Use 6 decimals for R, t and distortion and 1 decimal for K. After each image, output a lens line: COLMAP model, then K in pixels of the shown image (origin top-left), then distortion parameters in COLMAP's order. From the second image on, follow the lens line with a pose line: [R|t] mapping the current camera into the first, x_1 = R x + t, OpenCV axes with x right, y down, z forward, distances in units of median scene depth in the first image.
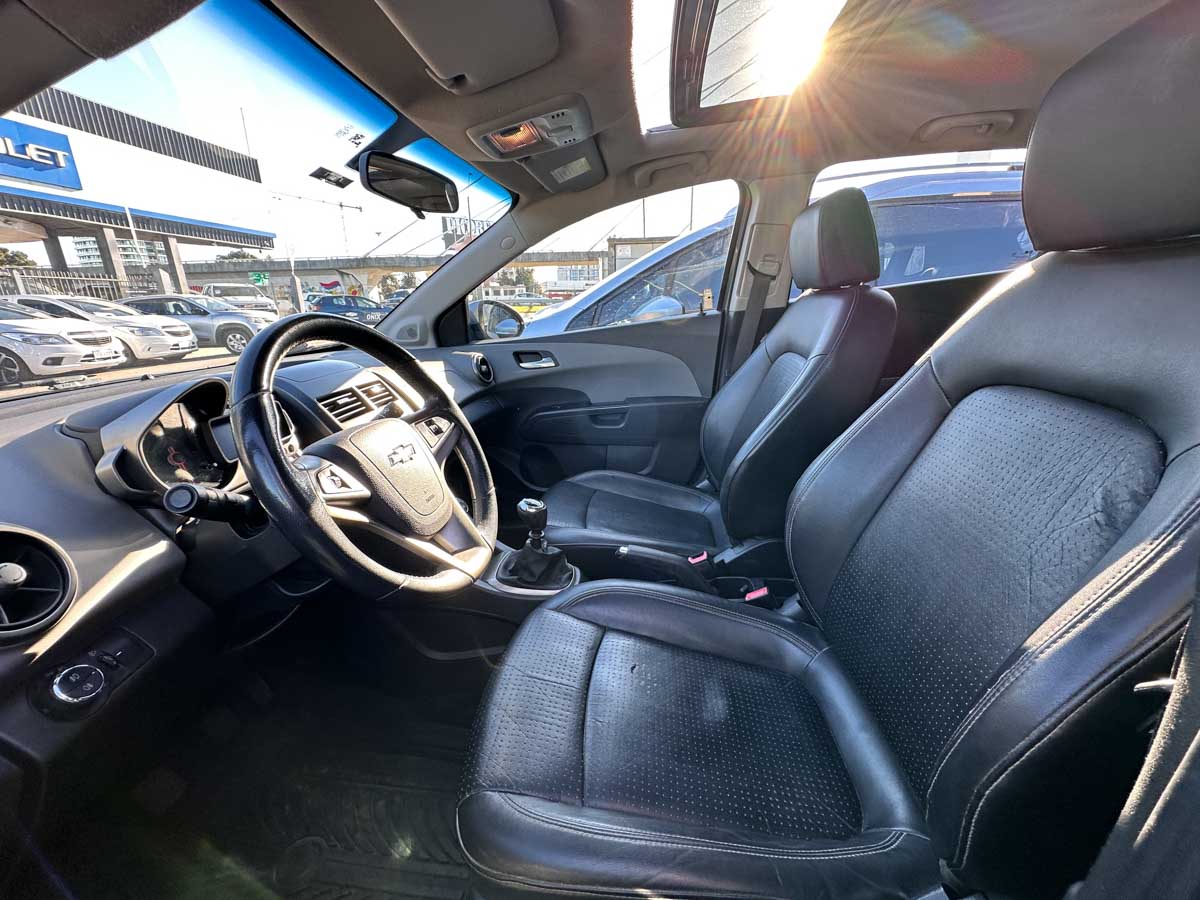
lens RADIAL K [[483.1, 0, 600.0], [0, 483.1, 450.0], [0, 0, 1]] dist [0.000338, -0.009556]
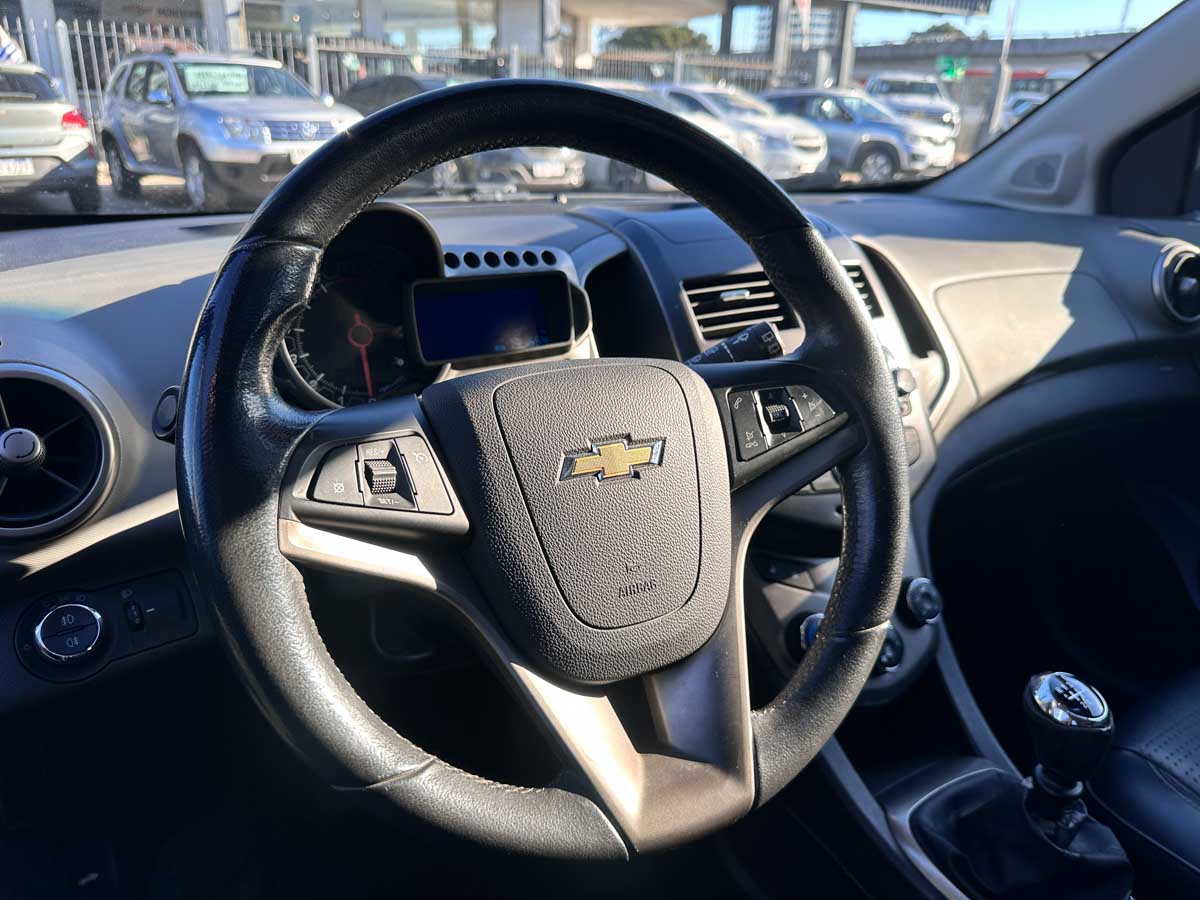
lens RADIAL K [[846.3, 0, 690.8], [0, 846.3, 431.3], [0, 0, 1]] dist [0.000473, -0.051671]
pose [[0.585050, 0.314598, -0.747493, 0.089330], [-0.273757, 0.944205, 0.183124, -0.101792], [0.763397, 0.097494, 0.638530, 0.395659]]
